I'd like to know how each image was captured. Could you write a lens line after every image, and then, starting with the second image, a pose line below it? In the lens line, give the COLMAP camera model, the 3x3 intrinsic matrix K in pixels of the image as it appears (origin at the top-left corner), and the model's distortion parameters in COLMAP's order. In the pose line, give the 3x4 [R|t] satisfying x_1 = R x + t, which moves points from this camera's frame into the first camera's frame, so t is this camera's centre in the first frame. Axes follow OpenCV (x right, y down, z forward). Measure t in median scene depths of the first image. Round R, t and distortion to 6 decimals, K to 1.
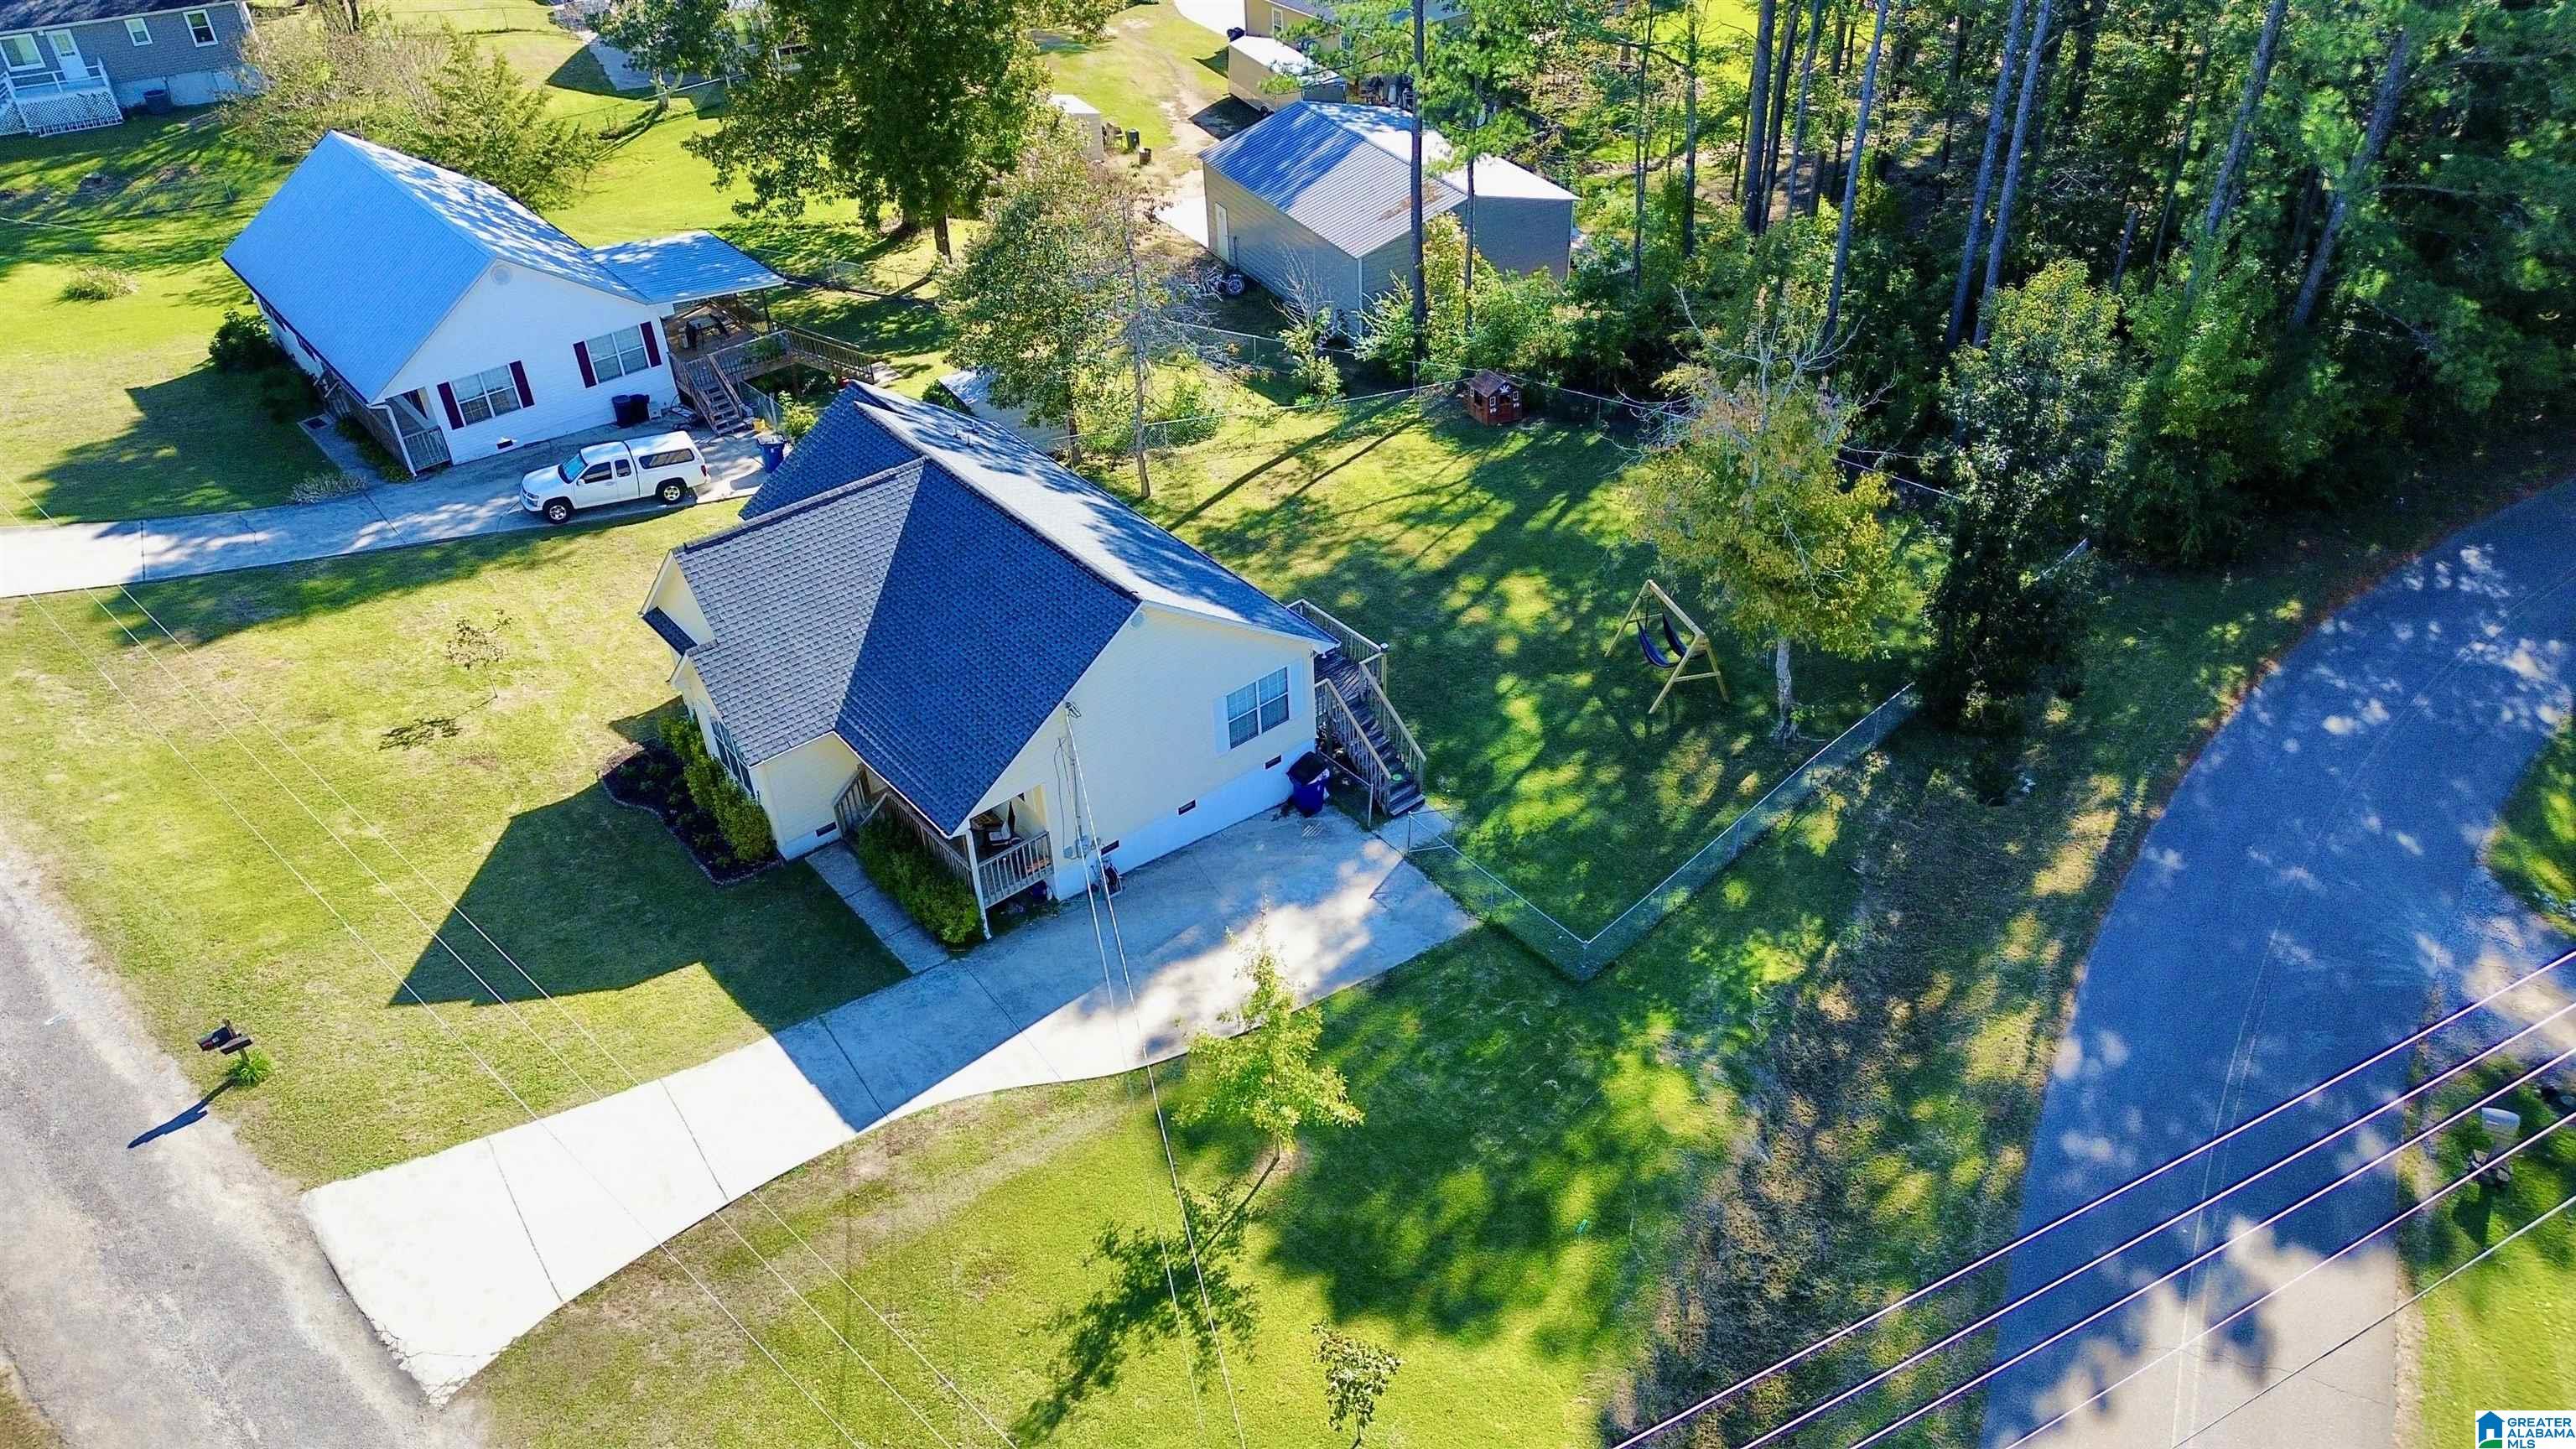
lens RADIAL K [[1894.0, 0, 1306.2], [0, 1894.0, 718.3], [0, 0, 1]] dist [0.175584, 0.001225]
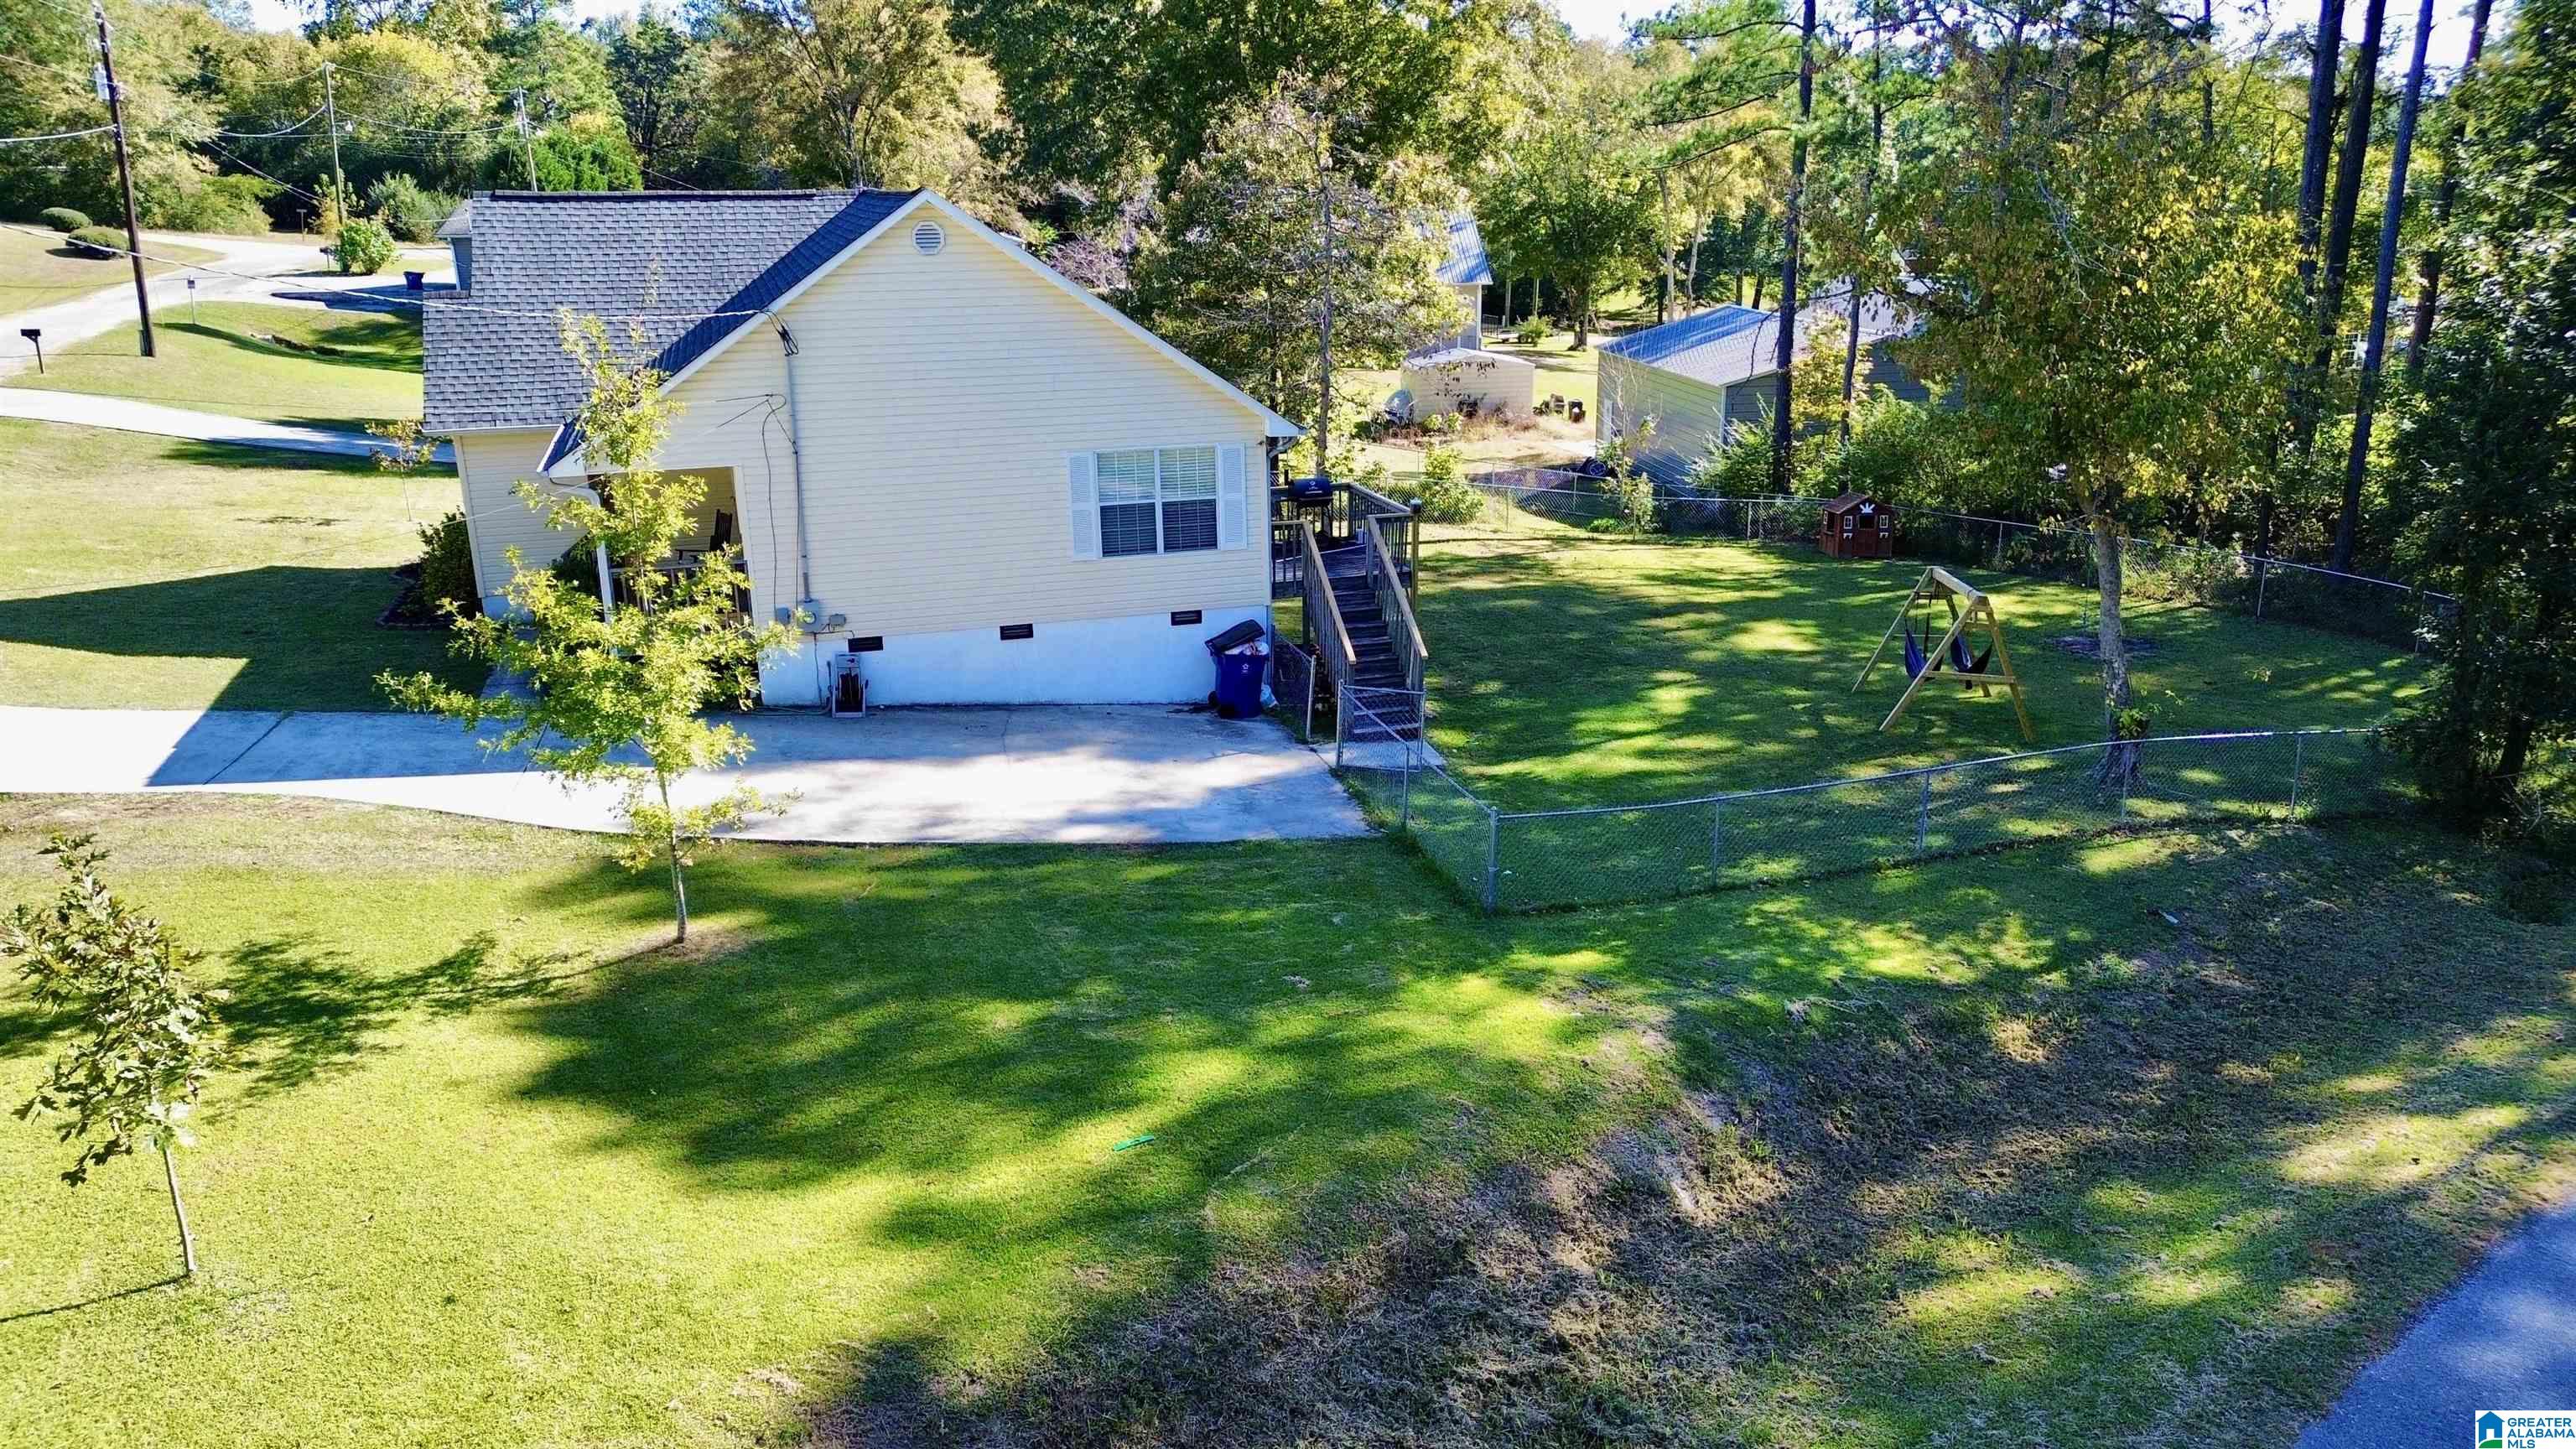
lens RADIAL K [[1894.0, 0, 1306.2], [0, 1894.0, 718.3], [0, 0, 1]] dist [0.175584, 0.001225]
pose [[0.928212, 0.093039, -0.360230, 0.312174], [-0.207654, 0.932941, -0.294110, 0.288085], [0.308709, 0.347799, 0.885288, 0.542085]]
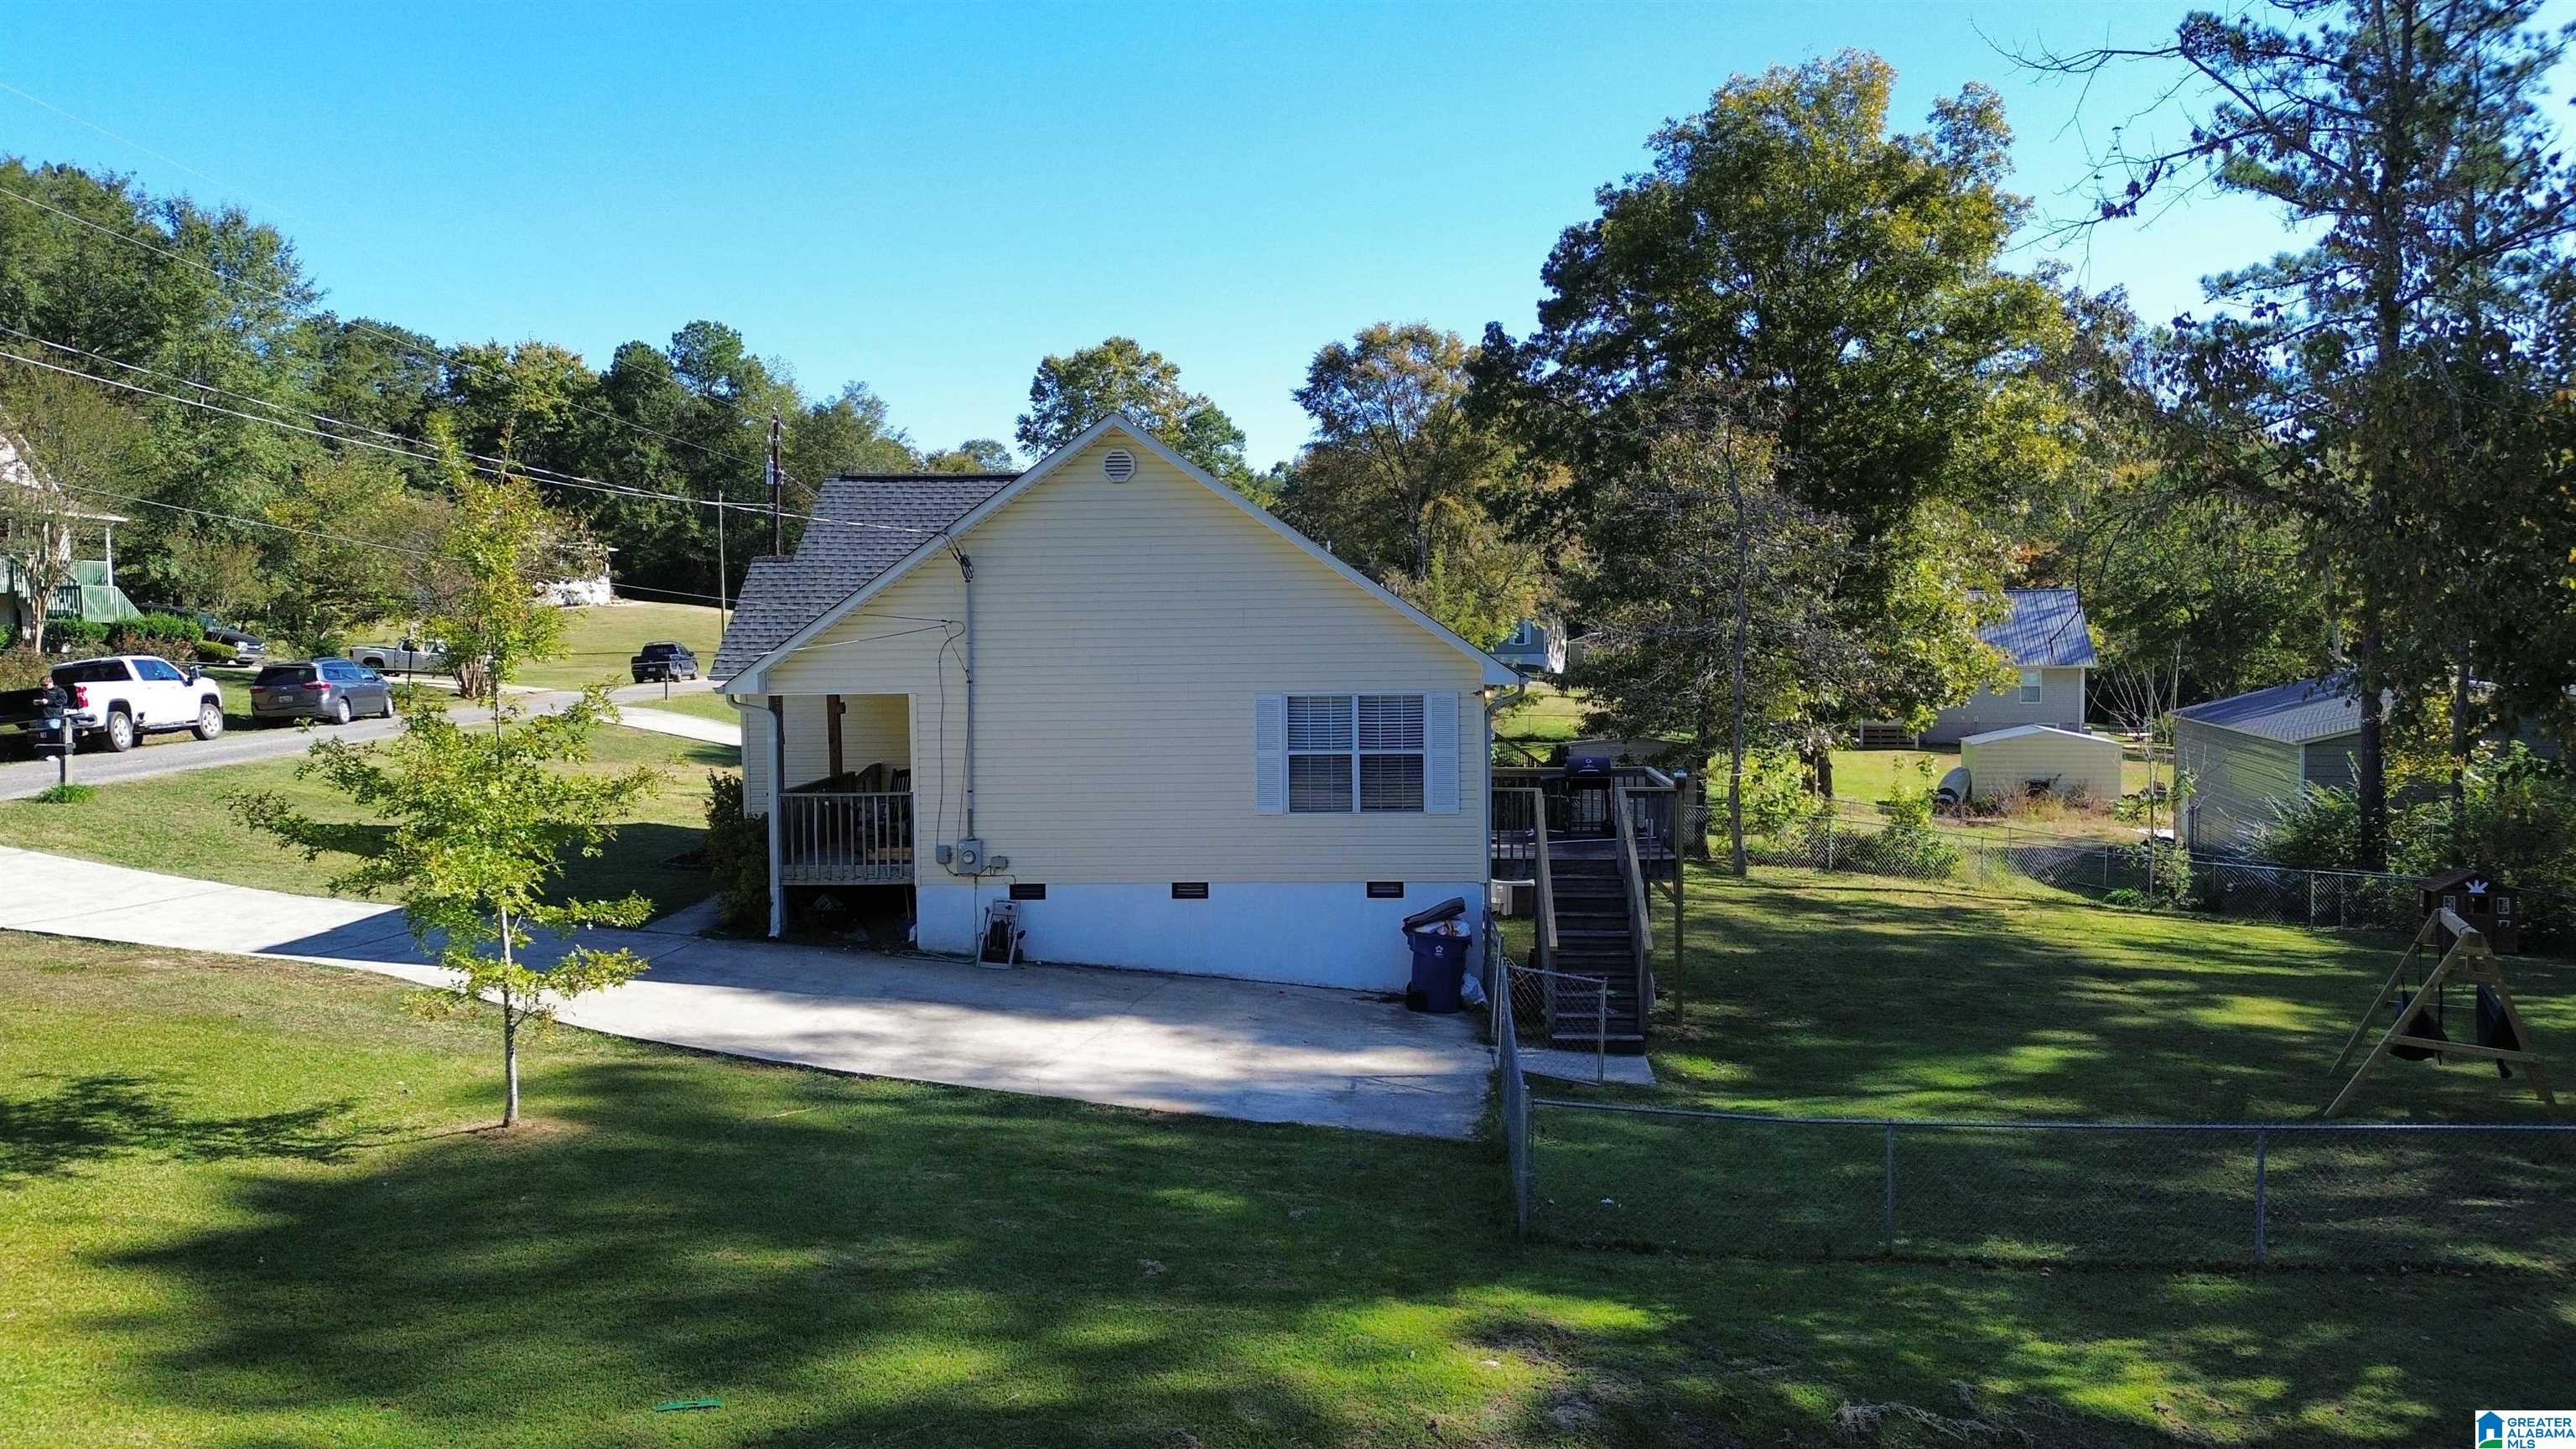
lens RADIAL K [[1866.6, 0, 1288.0], [0, 1866.6, 724.5], [0, 0, 1]] dist [0.102786, -0.001338]
pose [[0.737871, 0.037865, -0.673879, 0.401886], [-0.387919, 0.840836, -0.377510, 0.244436], [0.552327, 0.539964, 0.635117, 0.732252]]
